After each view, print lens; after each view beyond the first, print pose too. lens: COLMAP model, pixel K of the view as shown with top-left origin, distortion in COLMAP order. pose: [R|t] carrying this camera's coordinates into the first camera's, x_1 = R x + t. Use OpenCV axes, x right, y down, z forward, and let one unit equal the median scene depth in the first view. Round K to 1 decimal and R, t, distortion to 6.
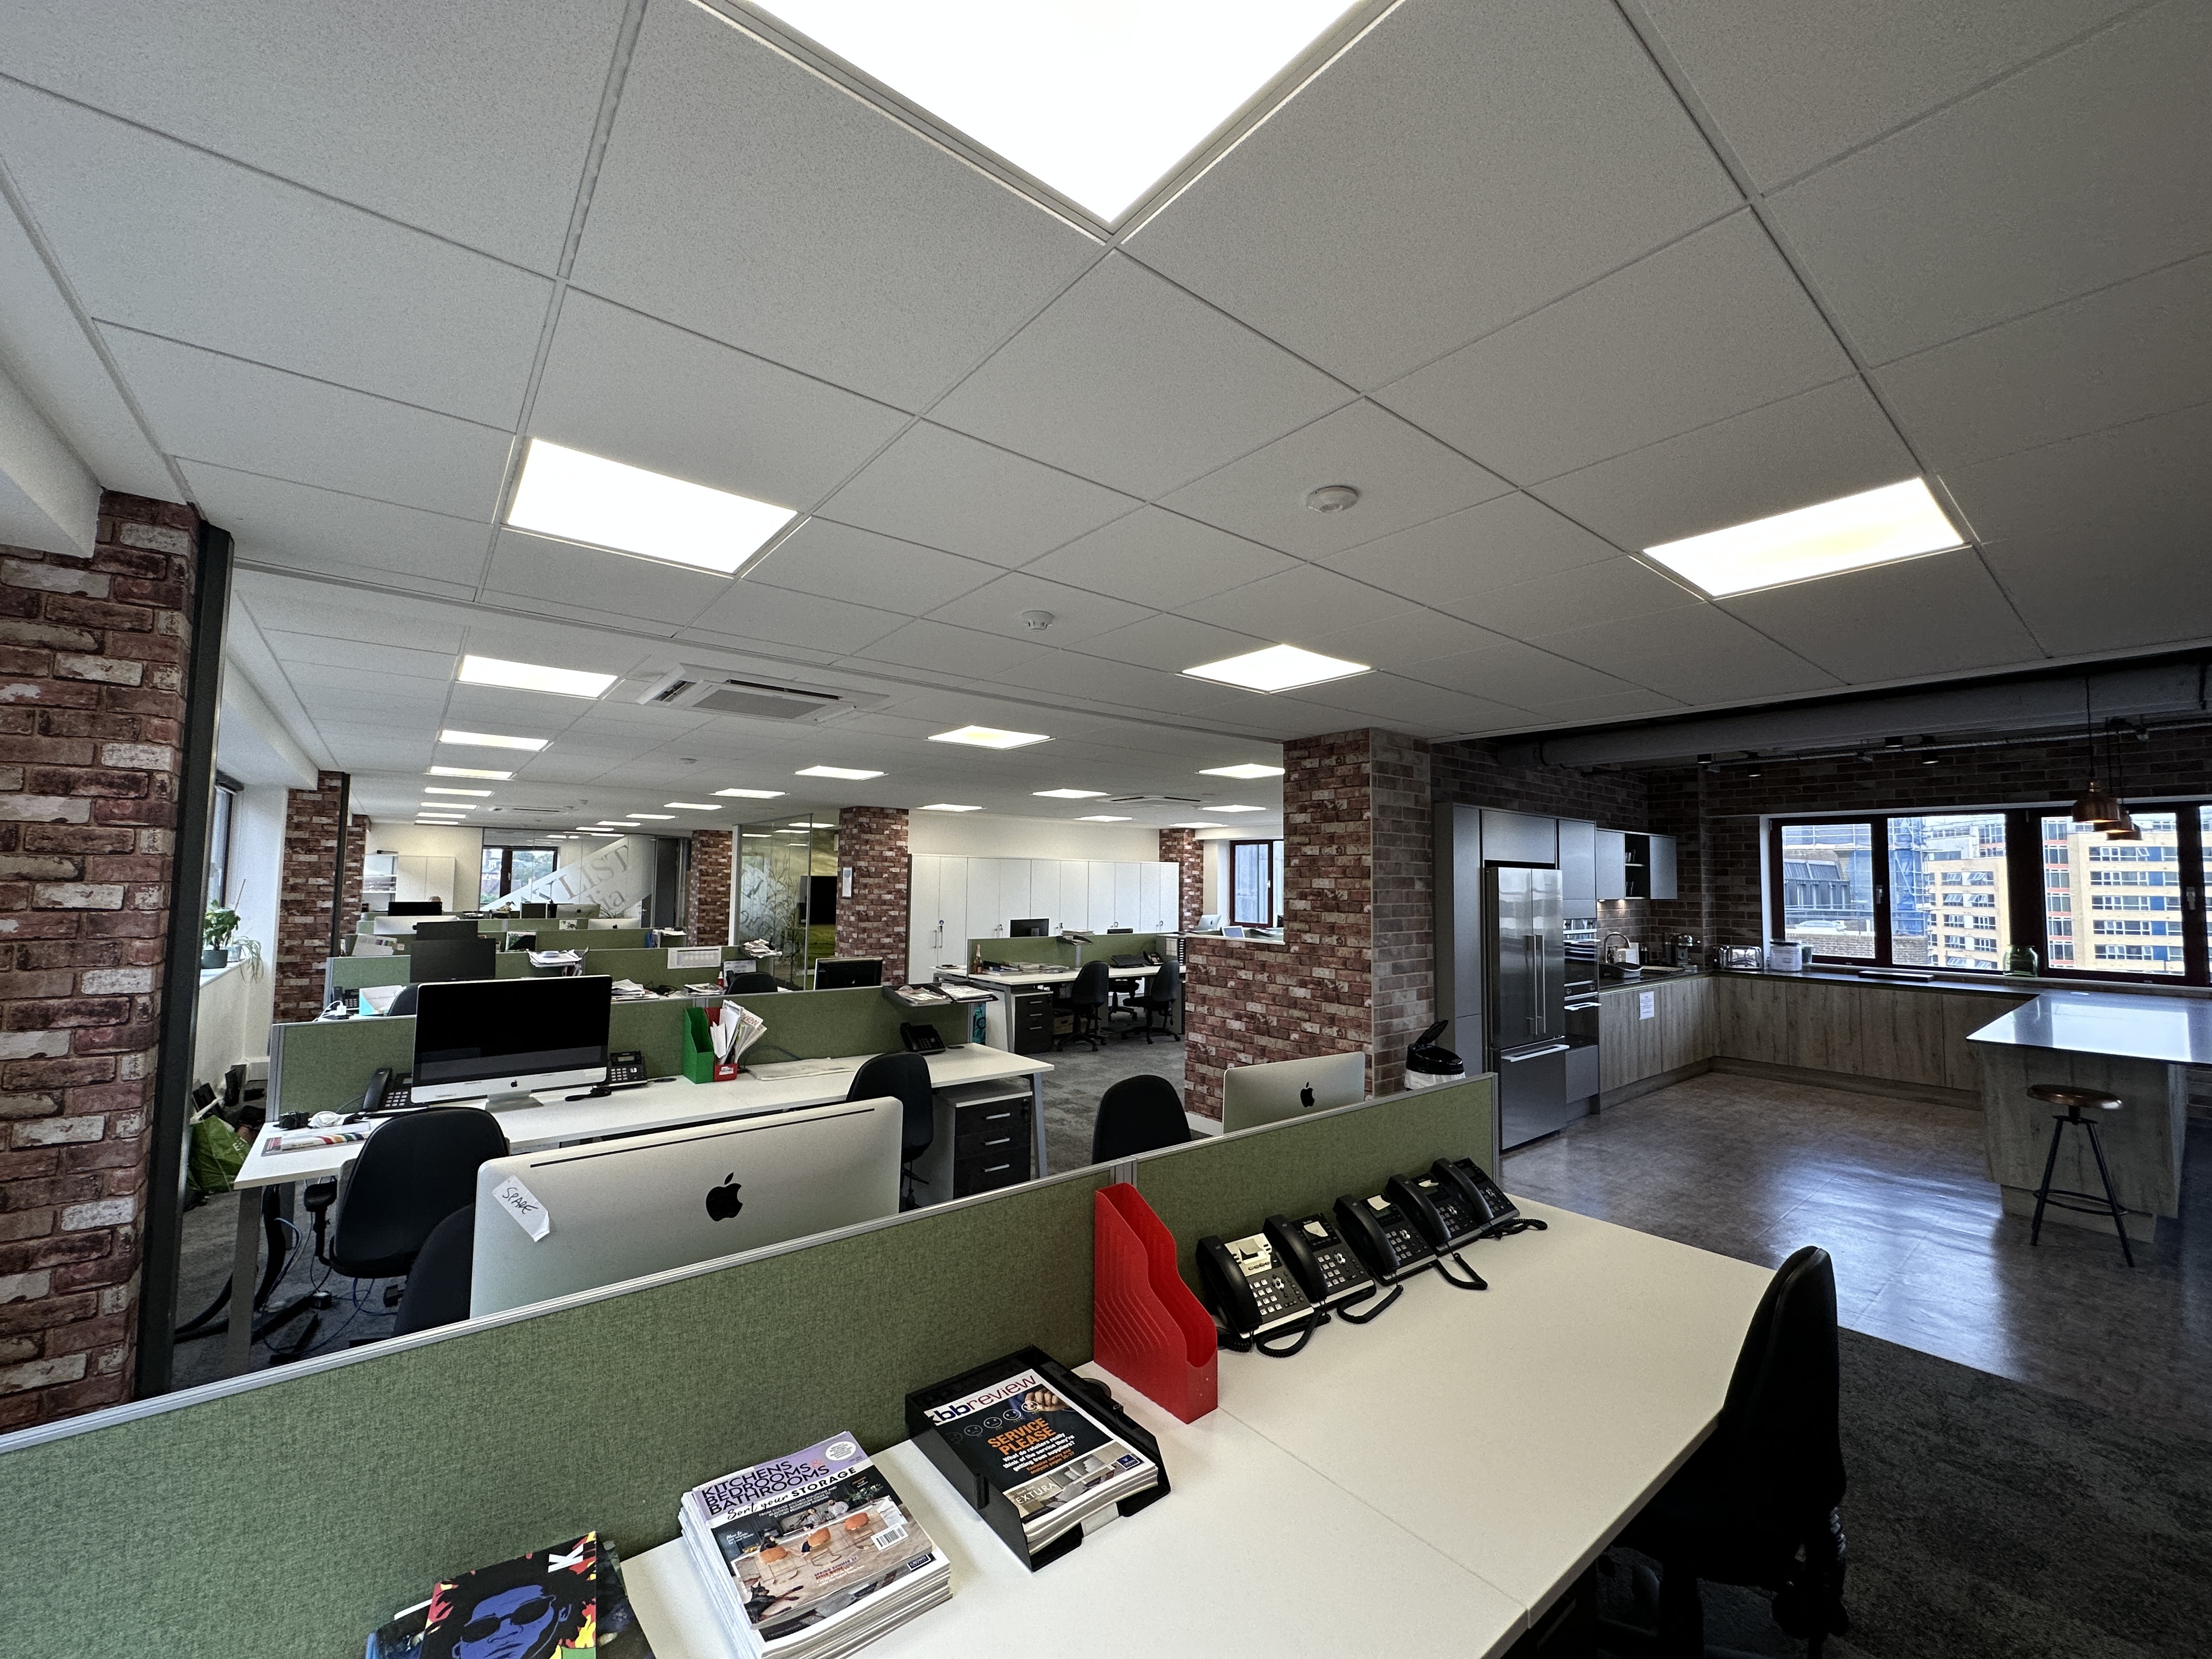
lens RADIAL K [[886.1, 0, 1122.2], [0, 886.1, 825.6], [0, 0, 1]] dist [-0.002300, 0.000762]
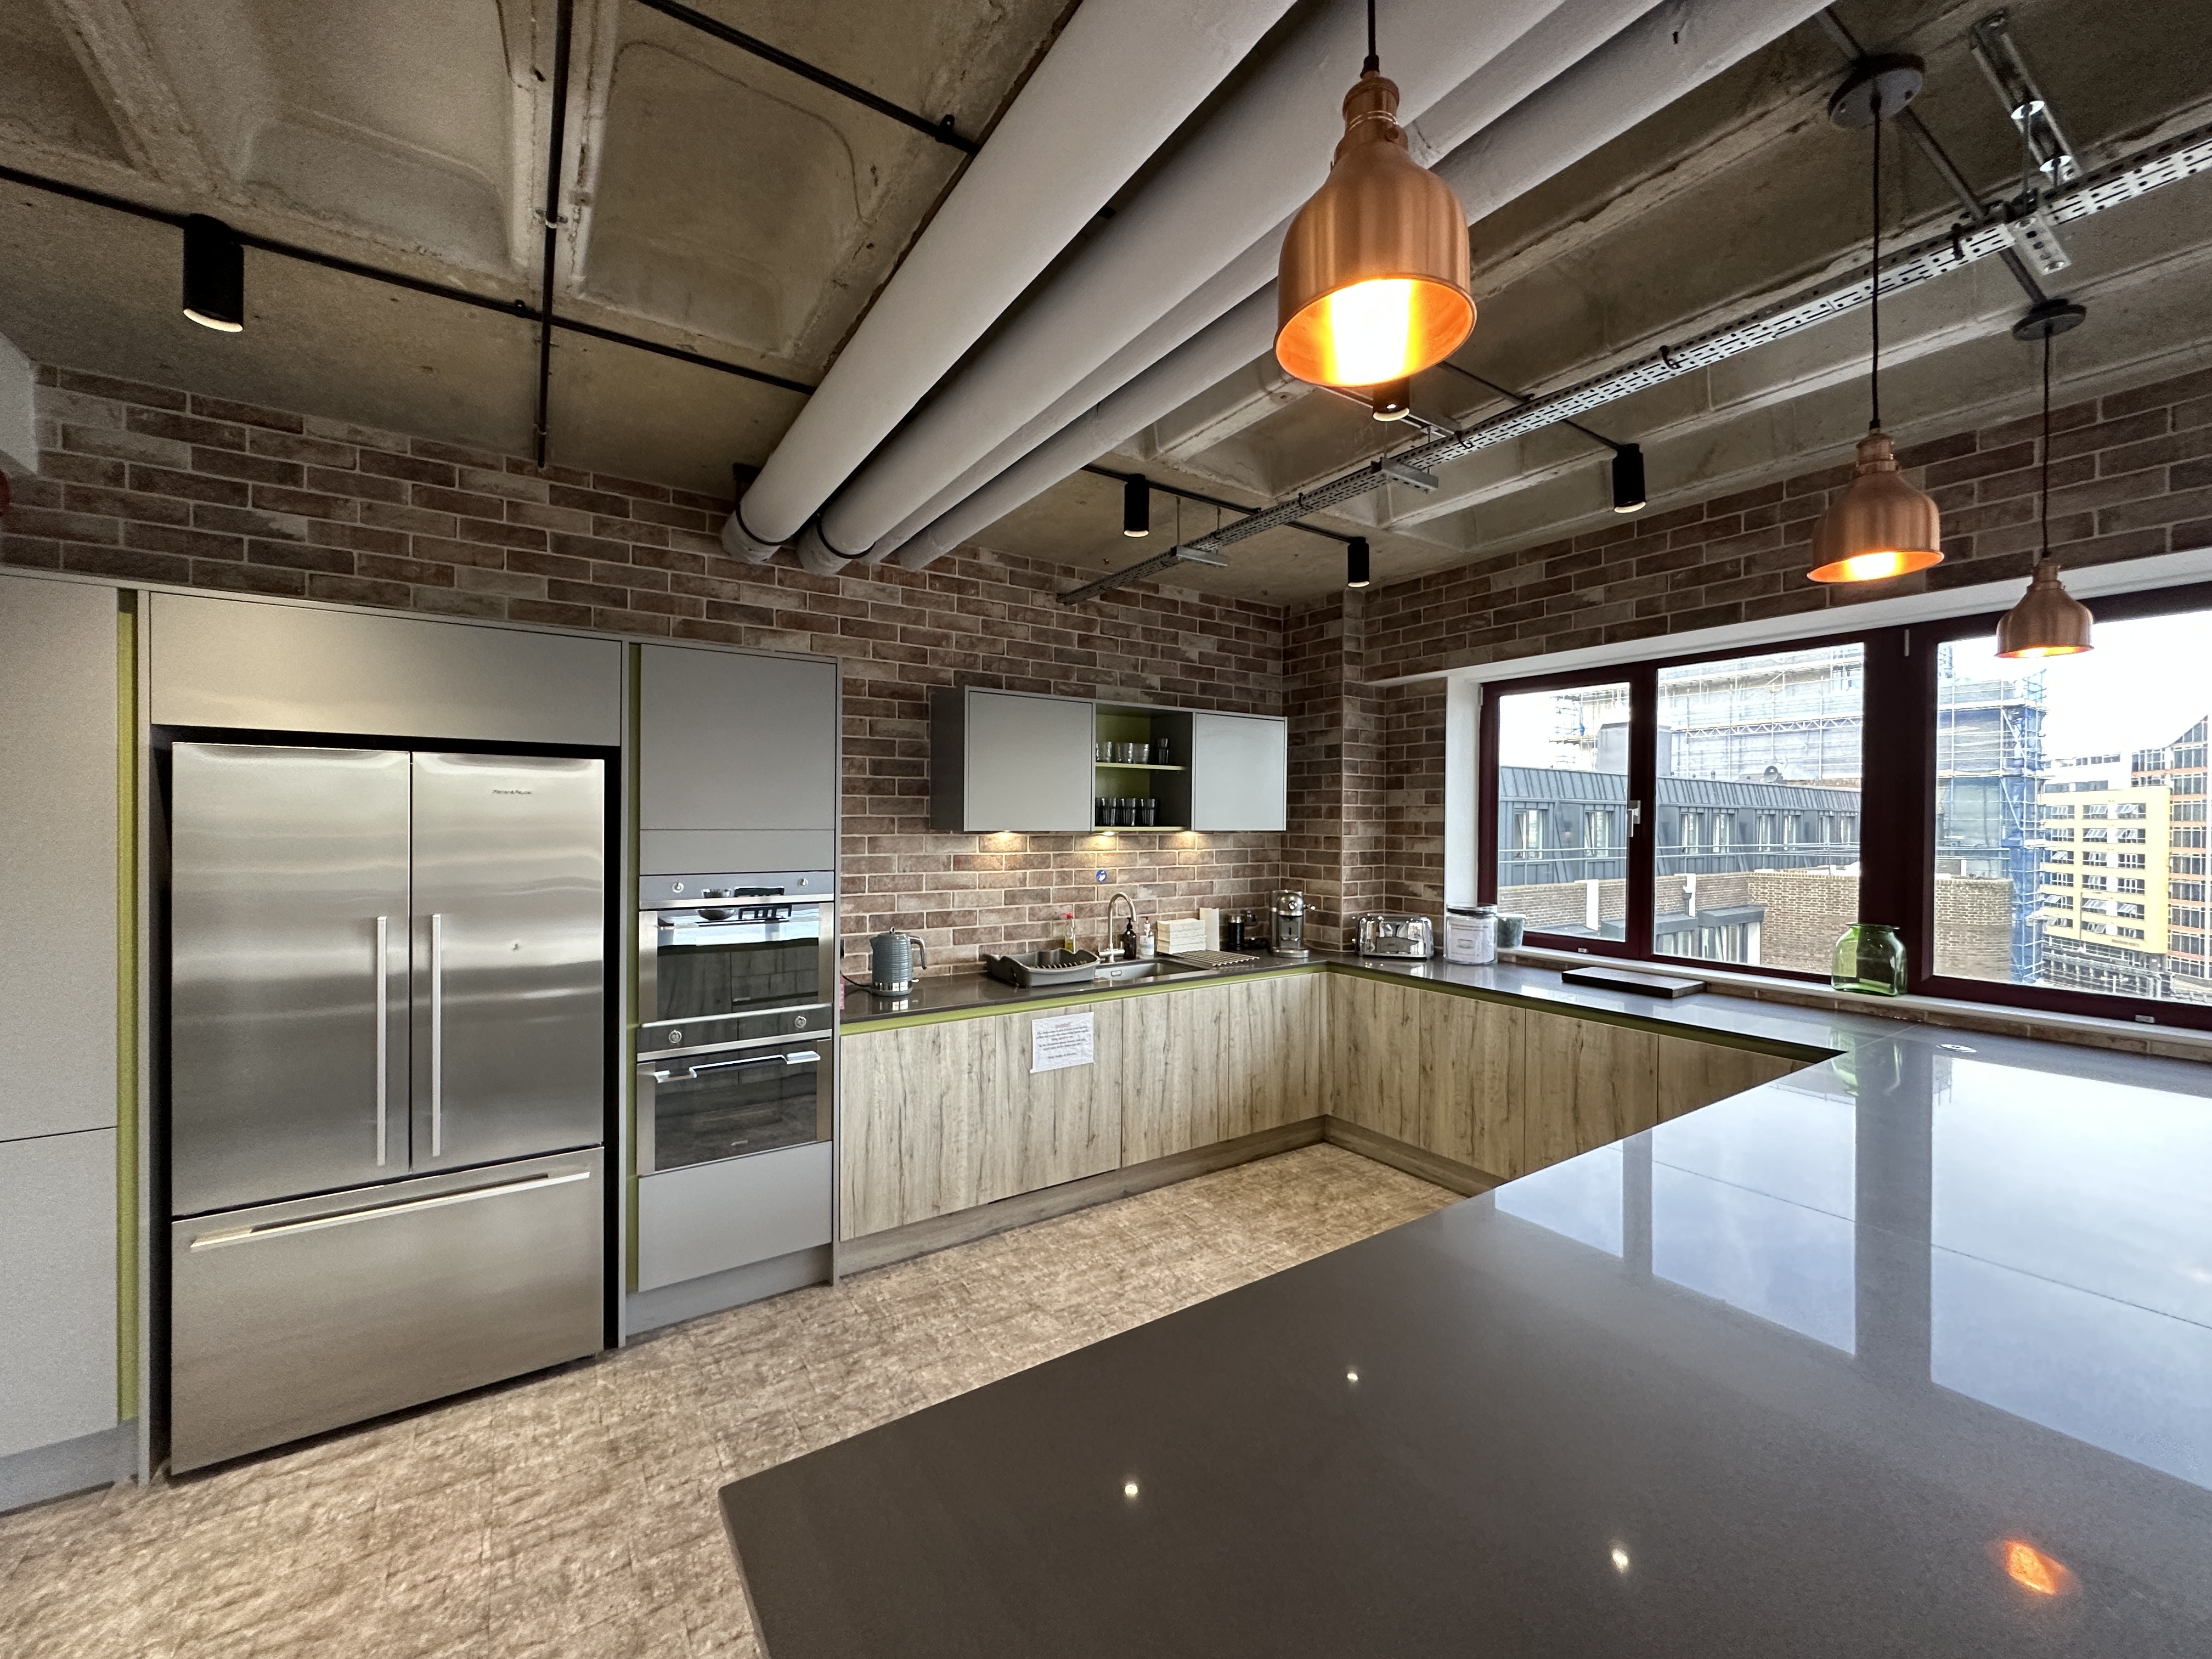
lens RADIAL K [[886.1, 0, 1125.2], [0, 886.1, 830.4], [0, 0, 1]] dist [-0.002300, 0.000762]
pose [[0.996367, -0.005585, -0.084986, 0.566936], [0.011755, 0.997316, 0.072271, 0.040819], [0.084354, -0.073007, 0.993758, 0.435300]]
